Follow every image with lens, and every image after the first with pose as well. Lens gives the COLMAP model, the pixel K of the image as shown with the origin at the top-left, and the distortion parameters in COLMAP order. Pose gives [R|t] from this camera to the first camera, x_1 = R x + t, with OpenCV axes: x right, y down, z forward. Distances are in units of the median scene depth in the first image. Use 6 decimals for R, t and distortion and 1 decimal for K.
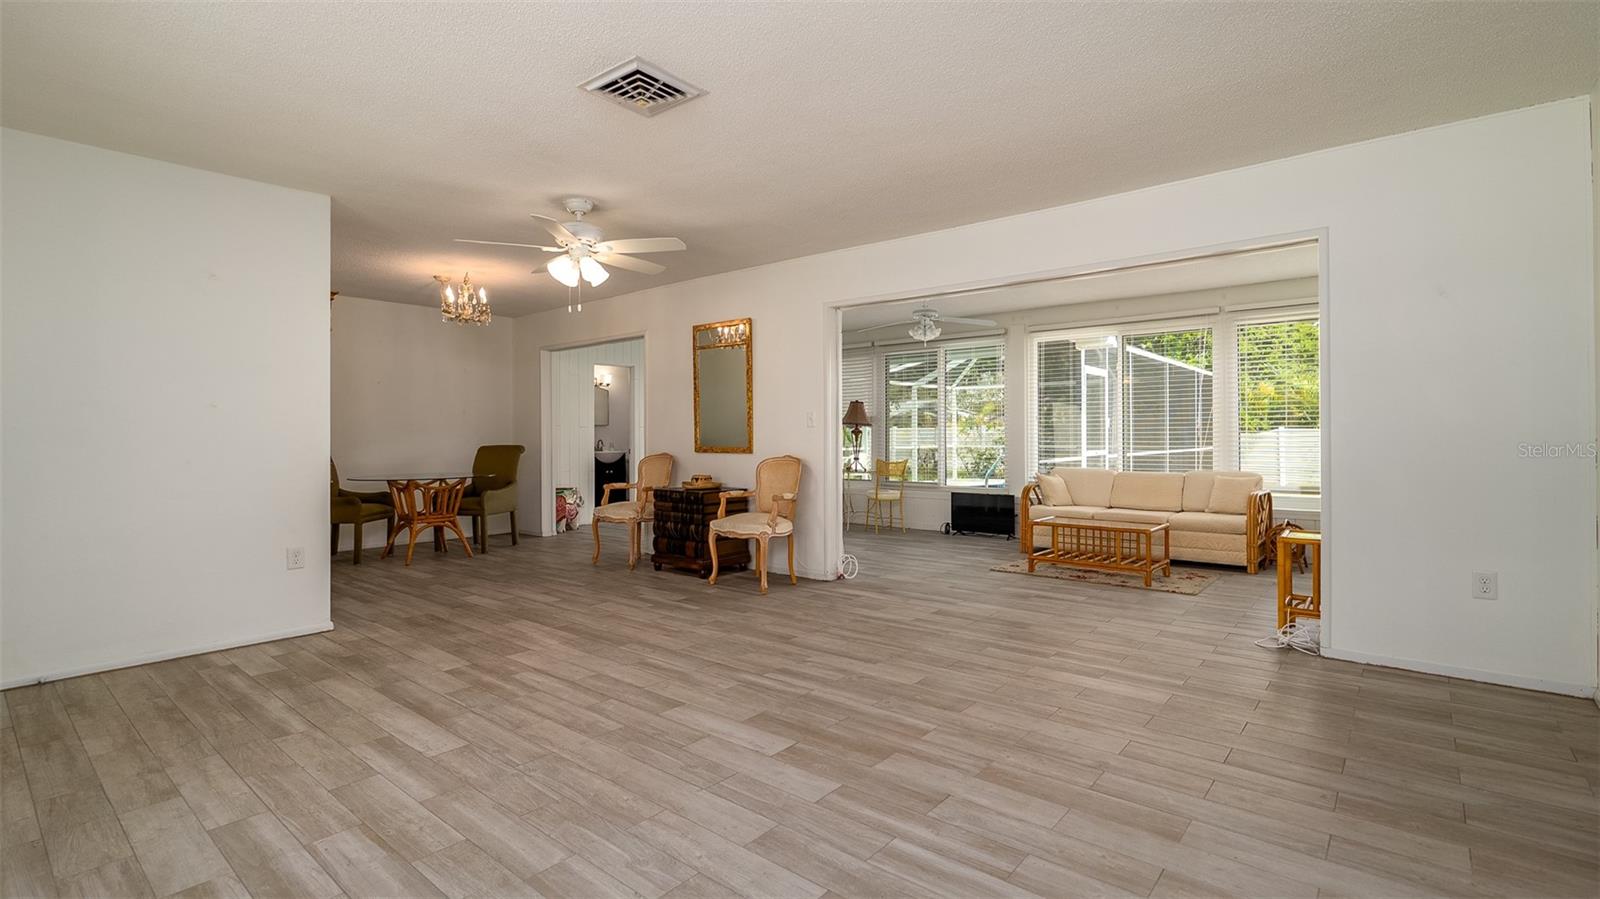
lens RADIAL K [[734.4, 0, 798.7], [0, 734.4, 433.0], [0, 0, 1]] dist [-0.009034, 0.001052]
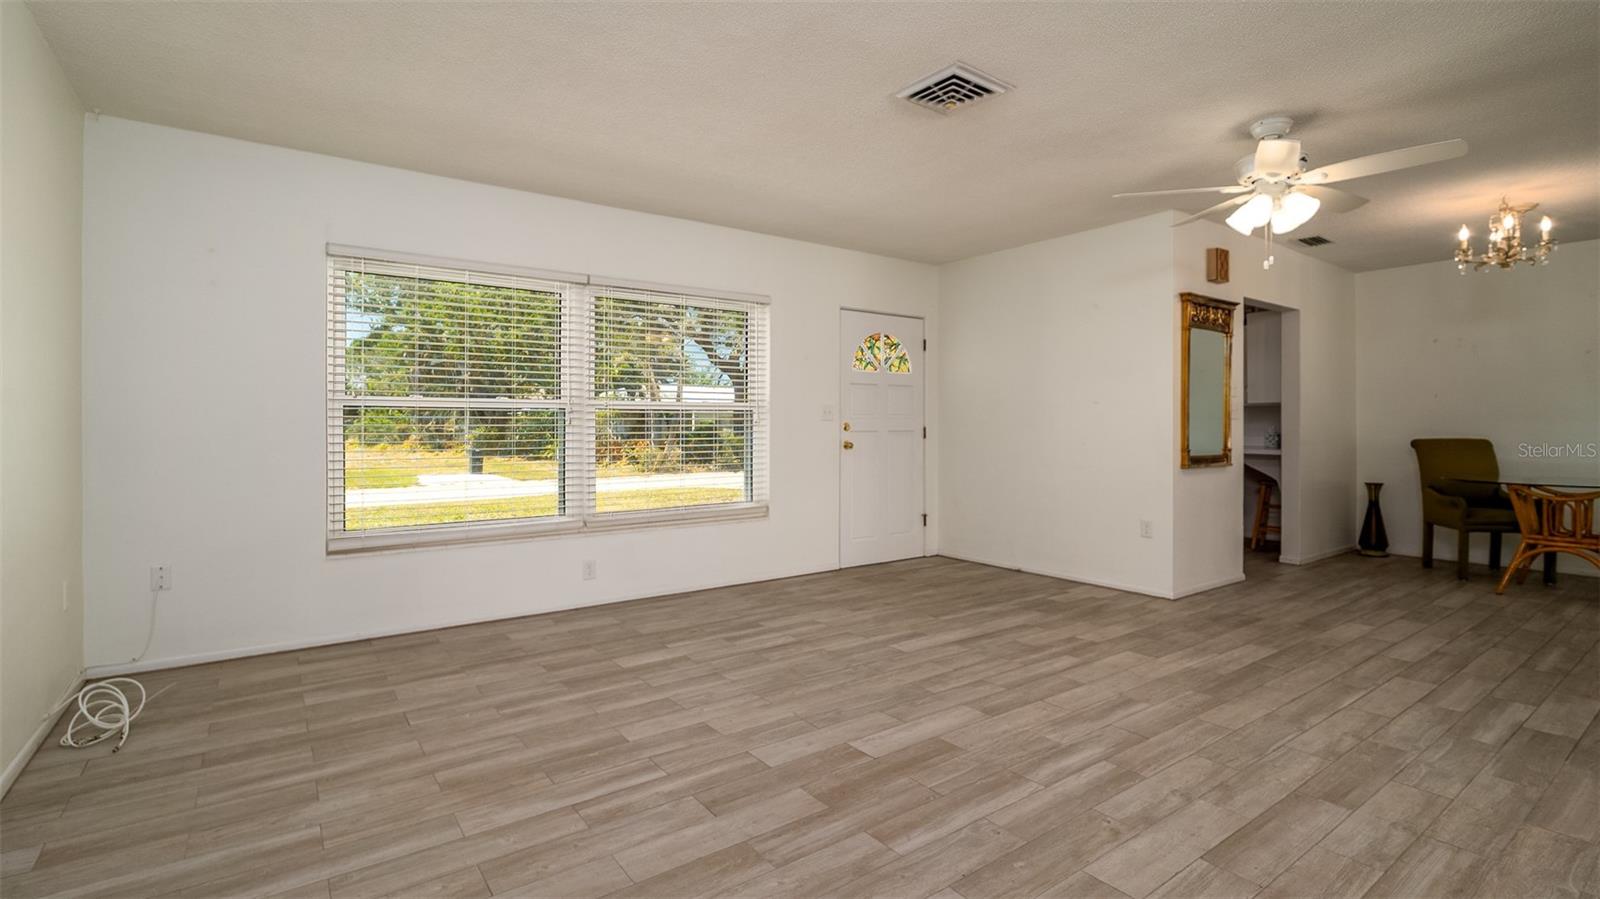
lens RADIAL K [[734.4, 0, 798.7], [0, 734.4, 433.0], [0, 0, 1]] dist [-0.009034, 0.001052]
pose [[-0.240551, 0.015276, -0.970516, 0.709082], [0.002761, 0.999883, 0.015054, -0.003993], [0.970633, 0.000942, -0.240565, 0.872238]]
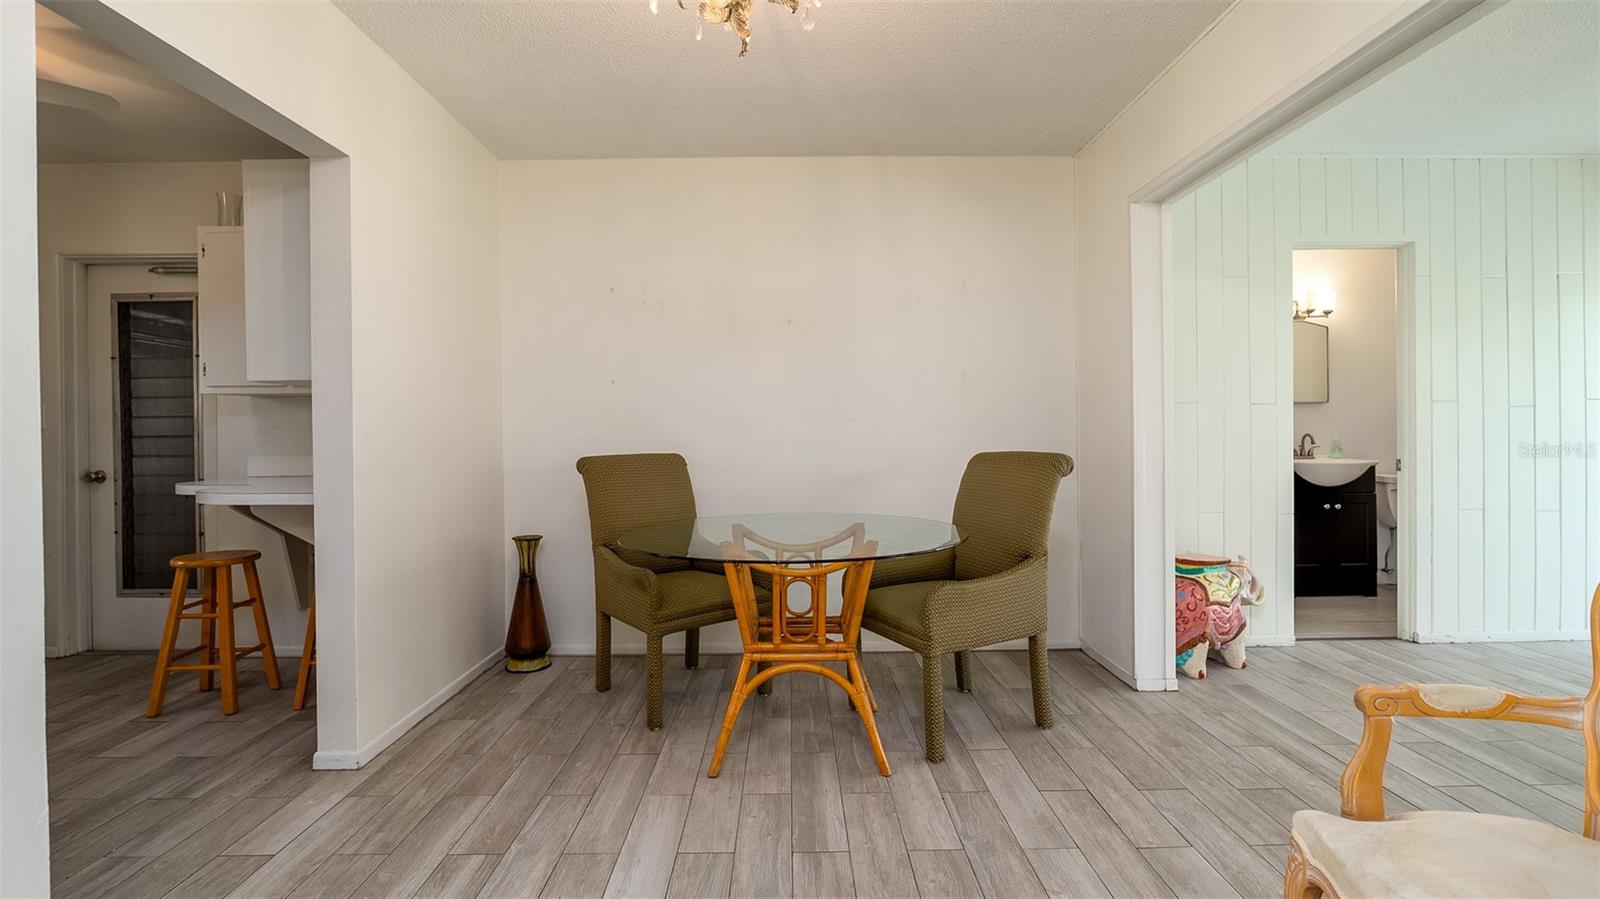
lens RADIAL K [[734.4, 0, 798.7], [0, 734.4, 433.0], [0, 0, 1]] dist [-0.009034, 0.001052]
pose [[0.647988, 0.002183, -0.761647, -0.408567], [0.008626, 0.999911, 0.010204, 0.003246], [0.761601, -0.013182, 0.647912, 1.468734]]
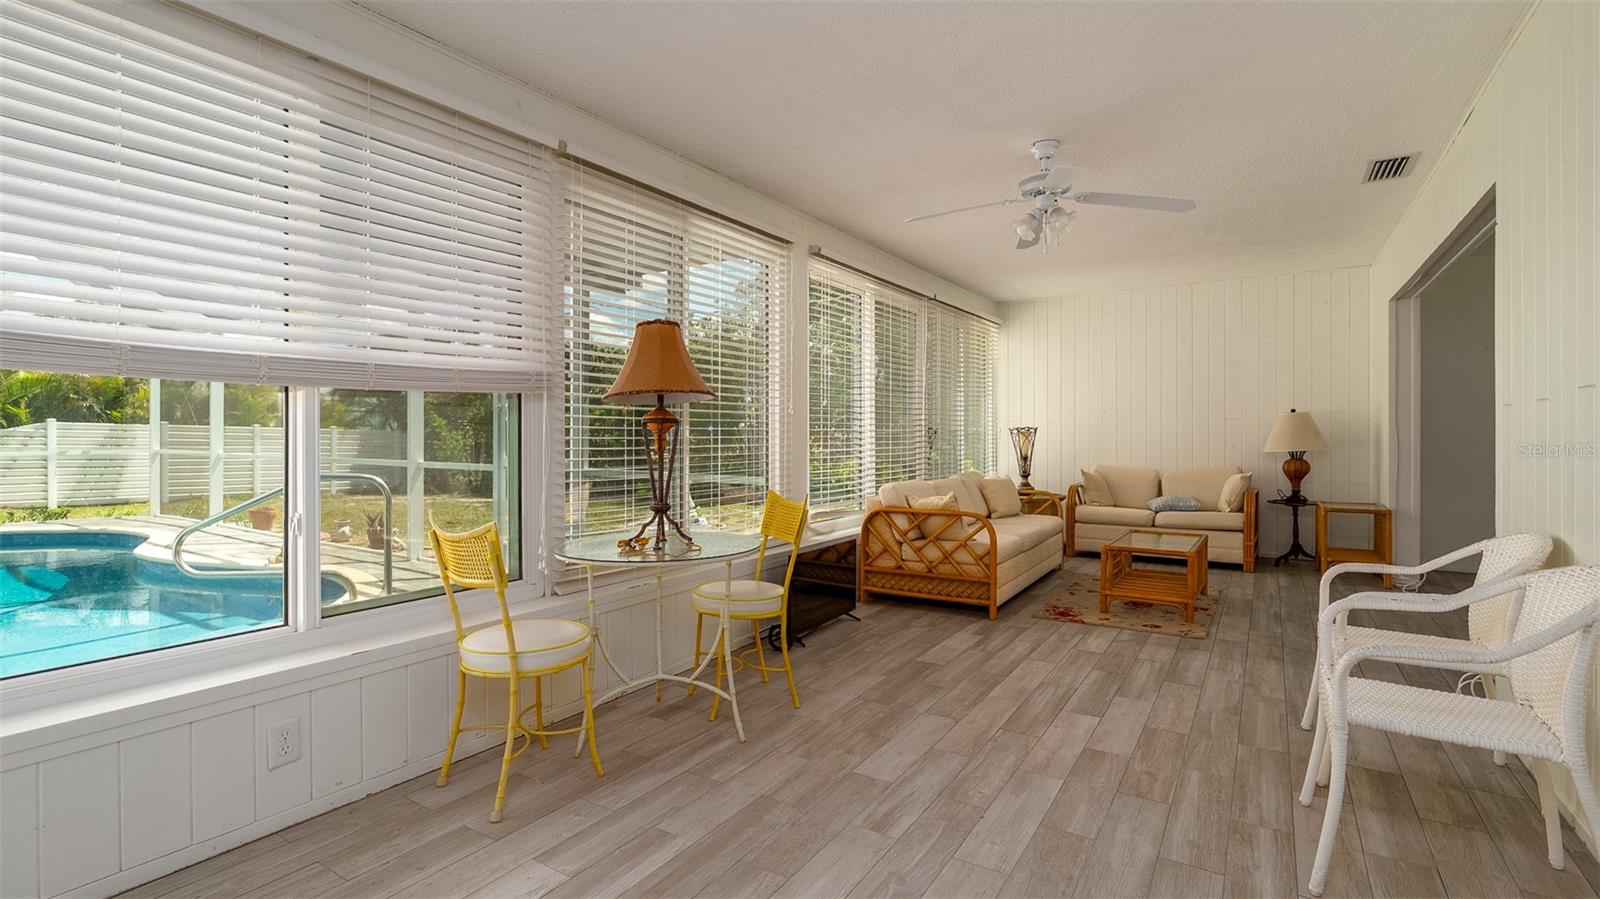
lens RADIAL K [[734.4, 0, 798.7], [0, 734.4, 433.0], [0, 0, 1]] dist [-0.009034, 0.001052]
pose [[-0.122688, 0.001557, 0.992444, -0.613597], [-0.005940, 0.999980, -0.002303, 0.009045], [-0.992428, -0.006177, -0.122676, 2.533054]]
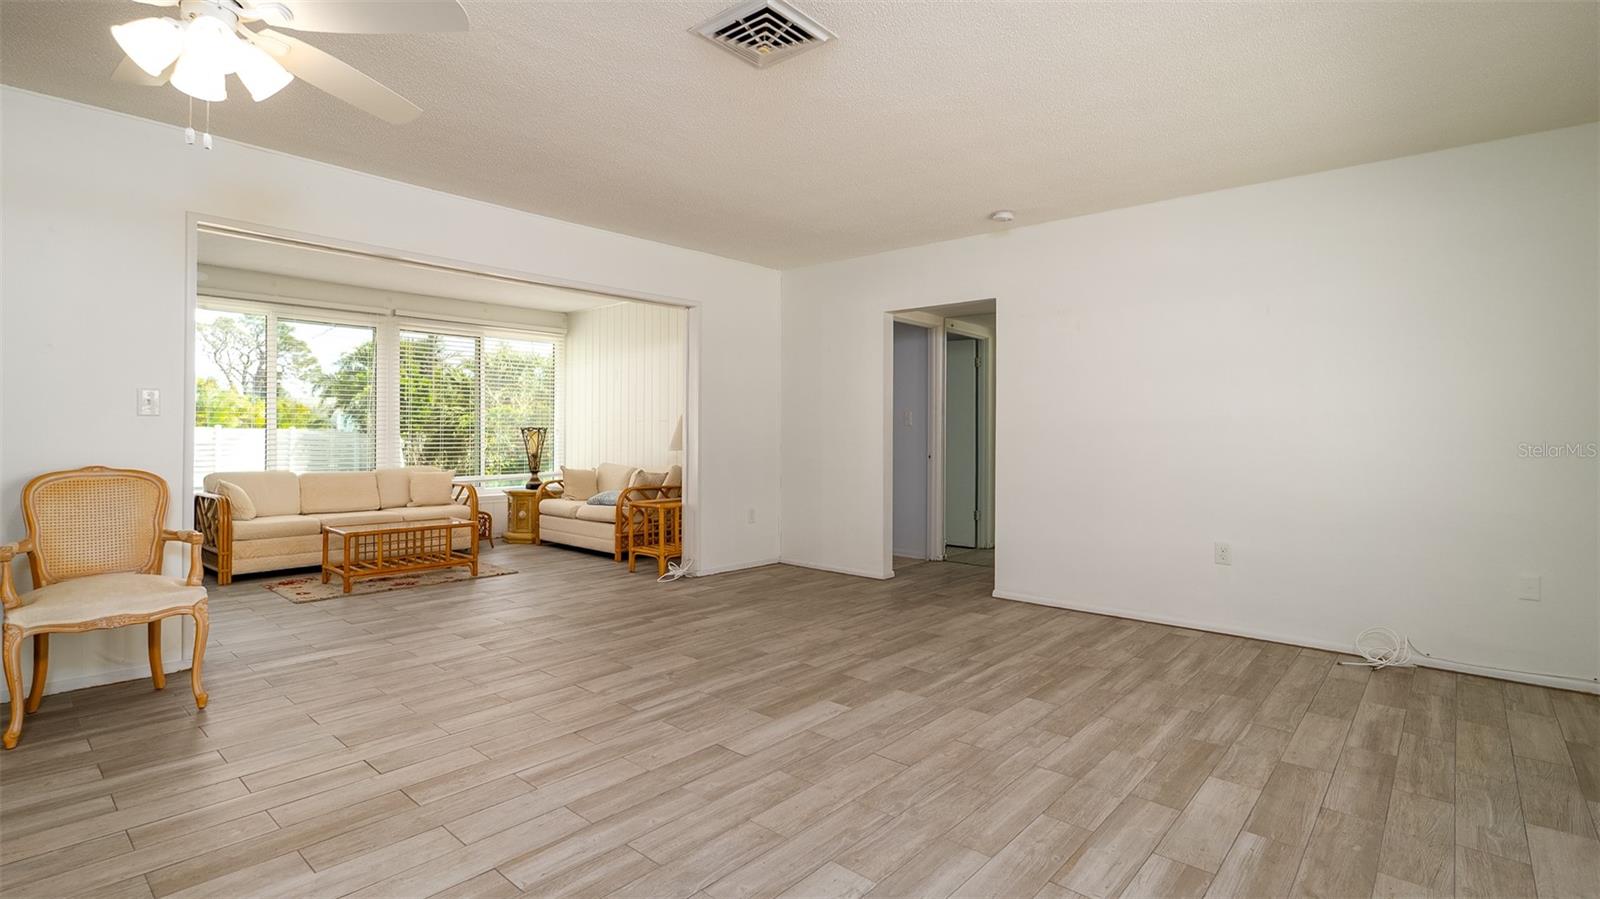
lens RADIAL K [[747.8, 0, 793.9], [0, 747.8, 432.2], [0, 0, 1]] dist [-0.008370, 0.000711]
pose [[0.028941, 0.006749, 0.999558, -0.914810], [-0.010697, 0.999922, -0.006442, 0.005961], [-0.999524, -0.010506, 0.029011, 0.786457]]
